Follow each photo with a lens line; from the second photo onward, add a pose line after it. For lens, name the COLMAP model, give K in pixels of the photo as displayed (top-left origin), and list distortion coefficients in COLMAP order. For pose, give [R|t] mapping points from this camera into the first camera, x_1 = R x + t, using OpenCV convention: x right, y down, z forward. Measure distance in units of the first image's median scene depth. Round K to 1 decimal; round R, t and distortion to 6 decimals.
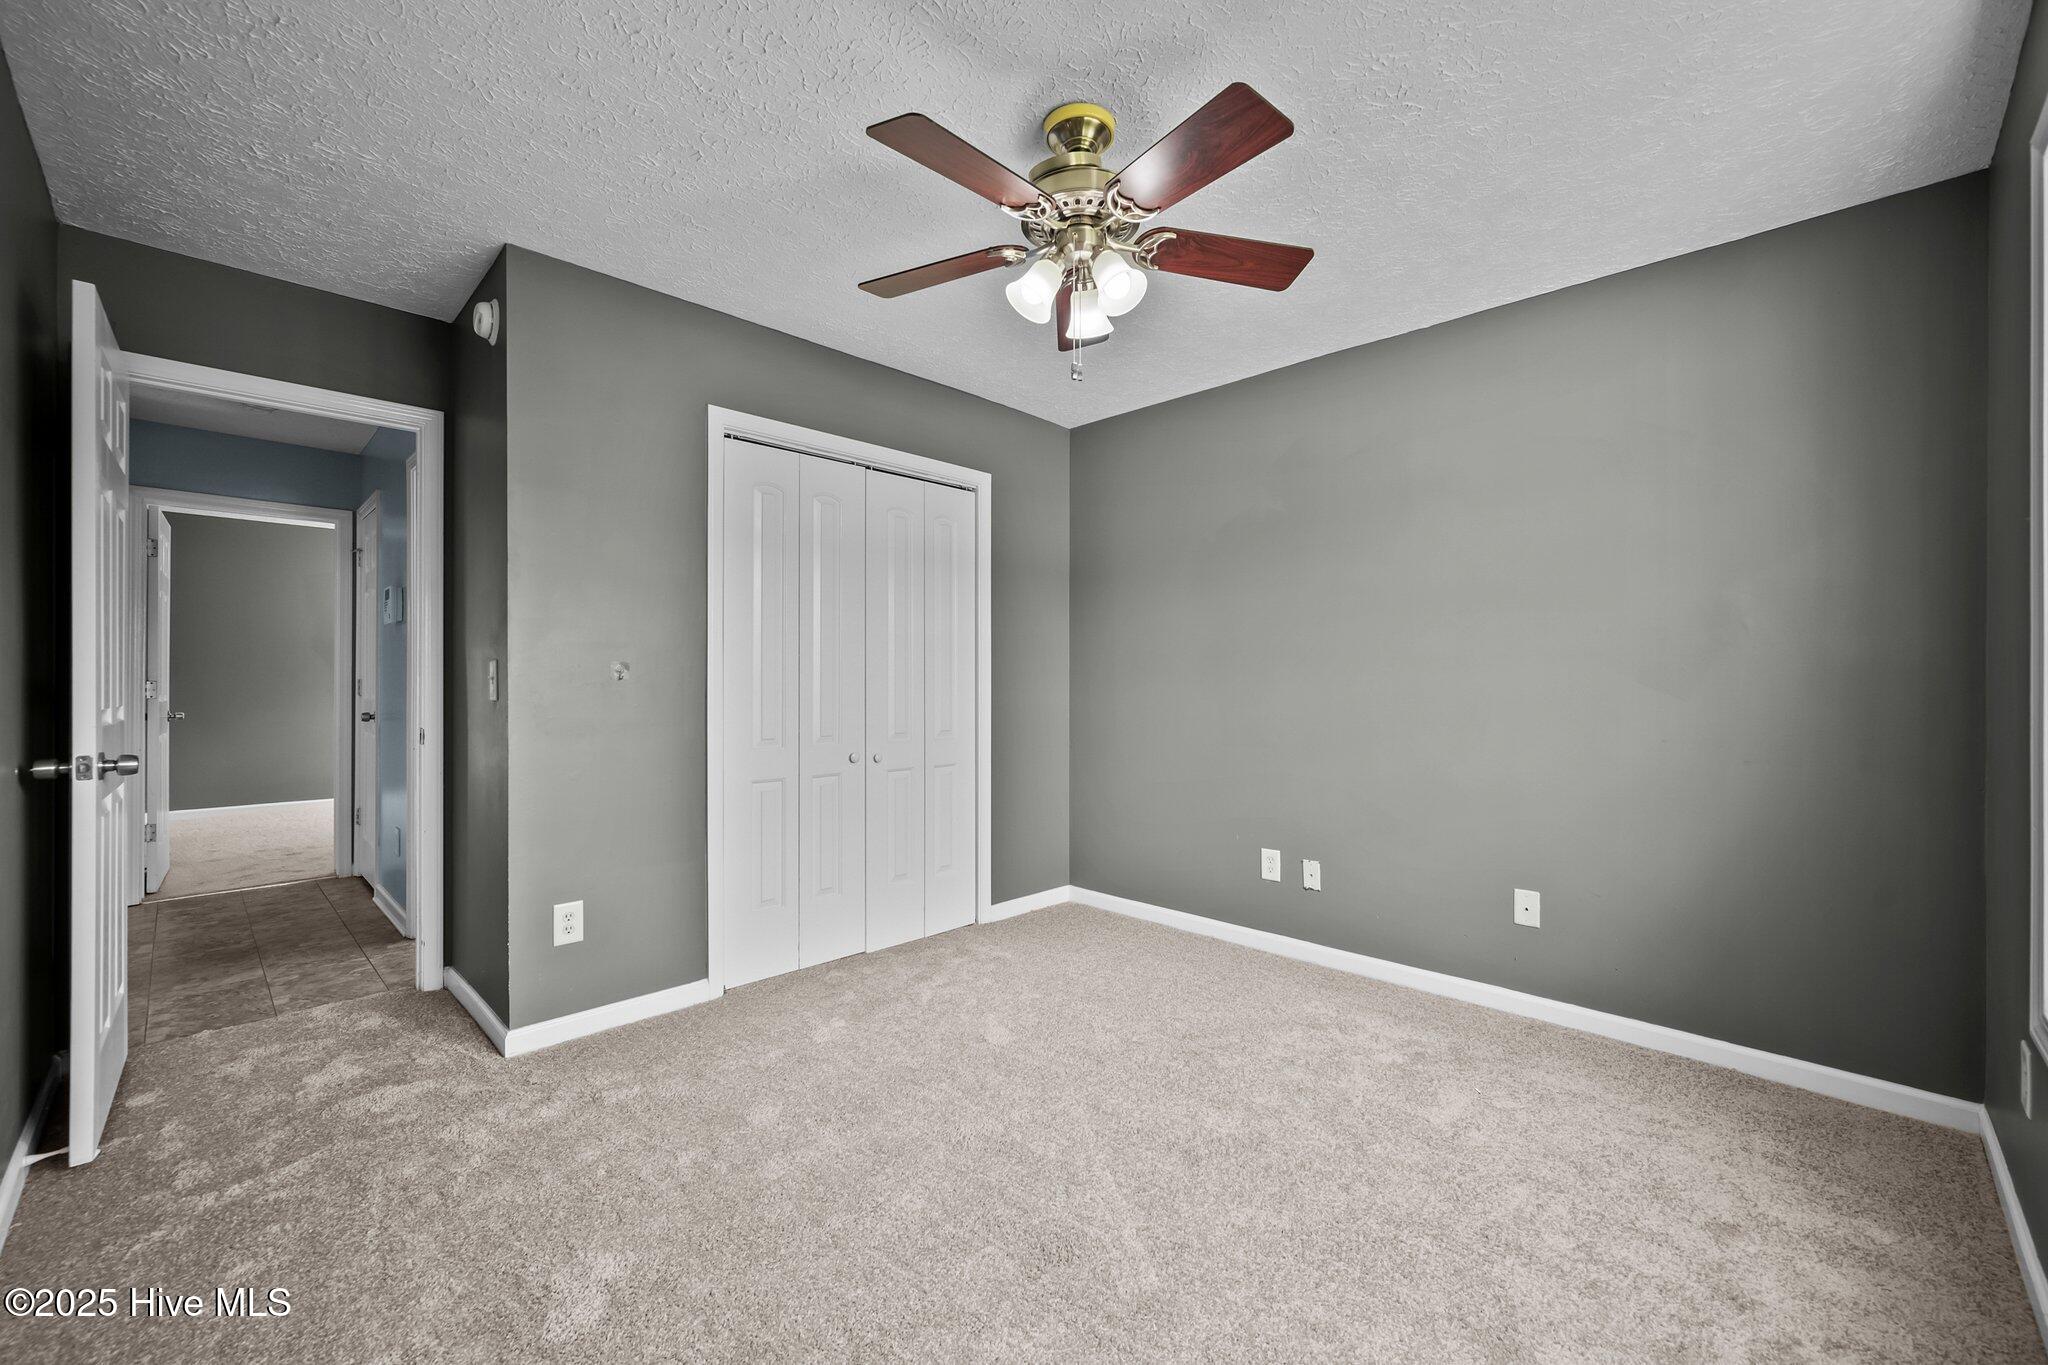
lens RADIAL K [[812.3, 0, 1030.8], [0, 812.3, 685.5], [0, 0, 1]] dist [0.002335, 0.000112]
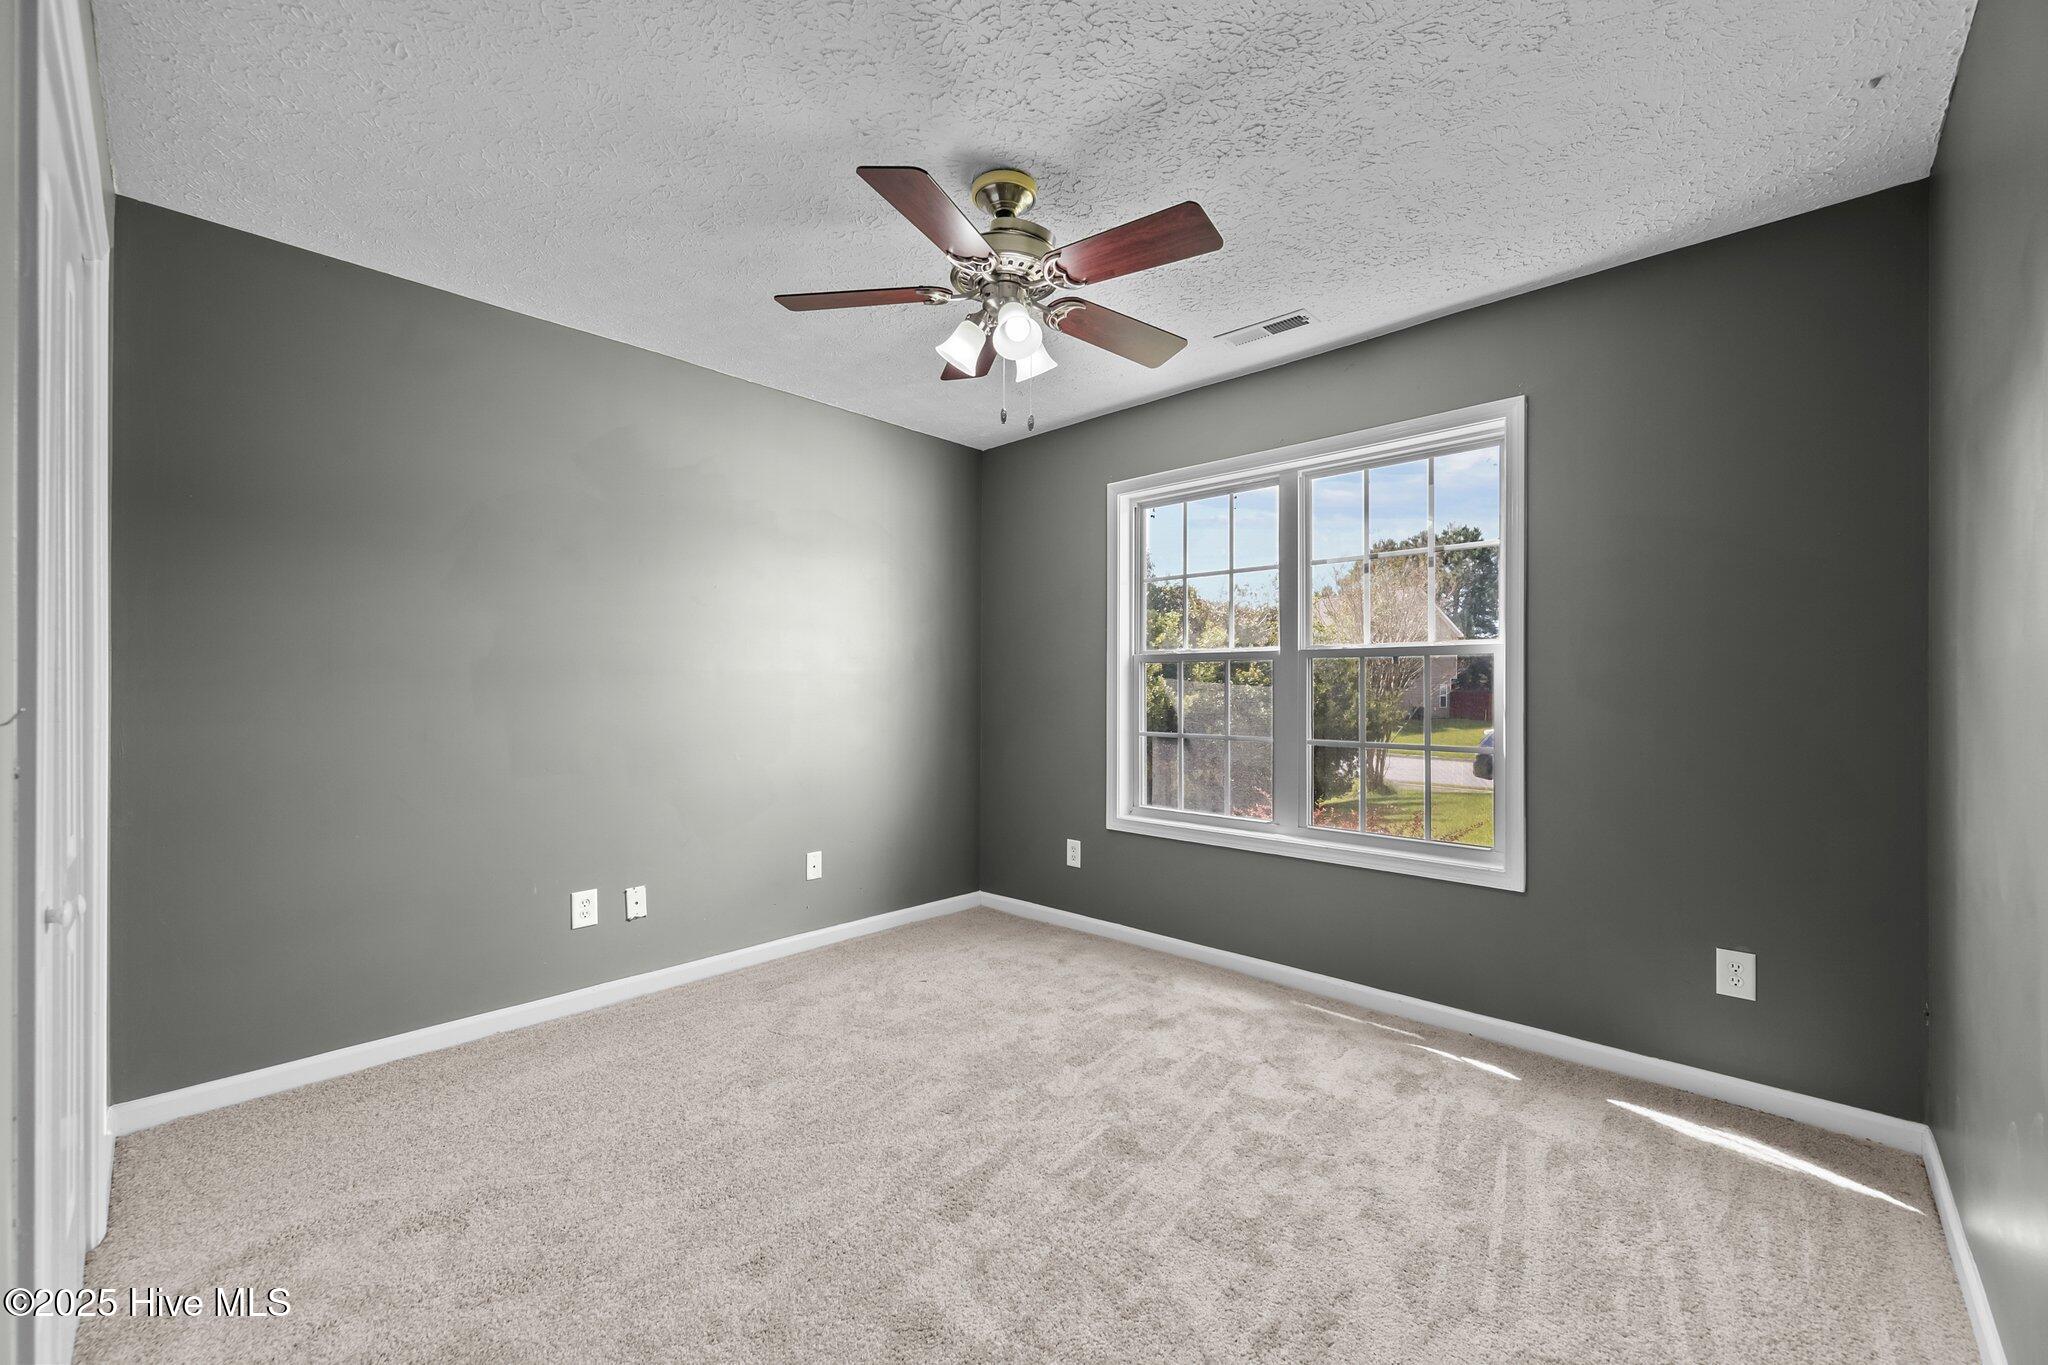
lens RADIAL K [[812.3, 0, 1030.8], [0, 812.3, 685.5], [0, 0, 1]] dist [0.002335, 0.000112]
pose [[-0.007094, 0.000256, 0.999975, -0.814917], [0.010021, 0.999950, -0.000185, -0.019682], [-0.999925, 0.010019, -0.007096, 0.742744]]
